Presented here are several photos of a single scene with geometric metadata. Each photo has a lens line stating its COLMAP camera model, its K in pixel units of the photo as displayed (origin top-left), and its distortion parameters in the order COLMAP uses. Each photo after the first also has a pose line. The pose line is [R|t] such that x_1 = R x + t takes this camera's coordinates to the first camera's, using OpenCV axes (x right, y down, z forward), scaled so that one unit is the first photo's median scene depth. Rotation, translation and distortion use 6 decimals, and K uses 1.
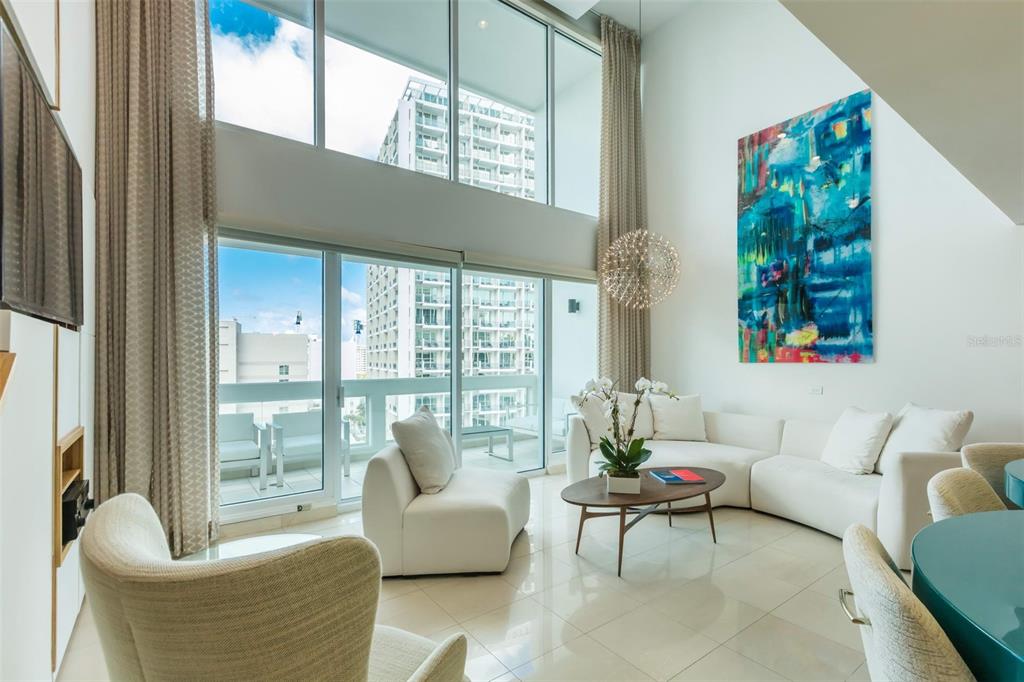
lens RADIAL K [[469.0, 0, 508.2], [0, 469.0, 352.9], [0, 0, 1]] dist [0.007939, 0.000102]
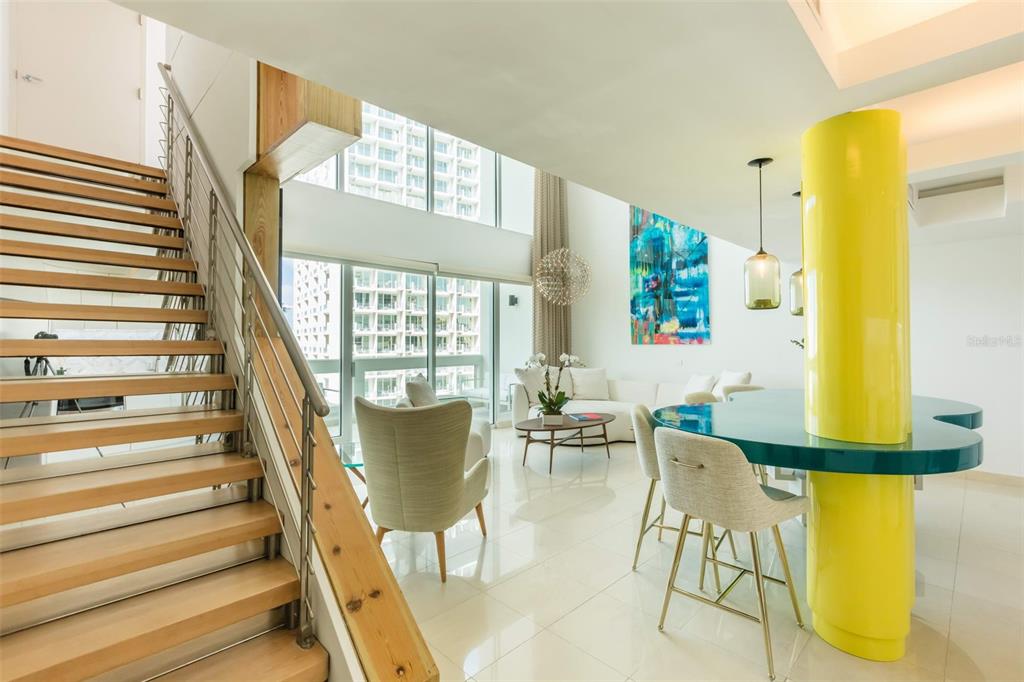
lens RADIAL K [[455.8, 0, 487.3], [0, 455.8, 326.4], [0, 0, 1]] dist [0.000610, -0.000005]
pose [[0.994728, 0.002073, 0.102527, -0.095890], [0.000237, 0.999746, -0.022520, -0.002738], [-0.102548, 0.022426, 0.994475, -0.373777]]
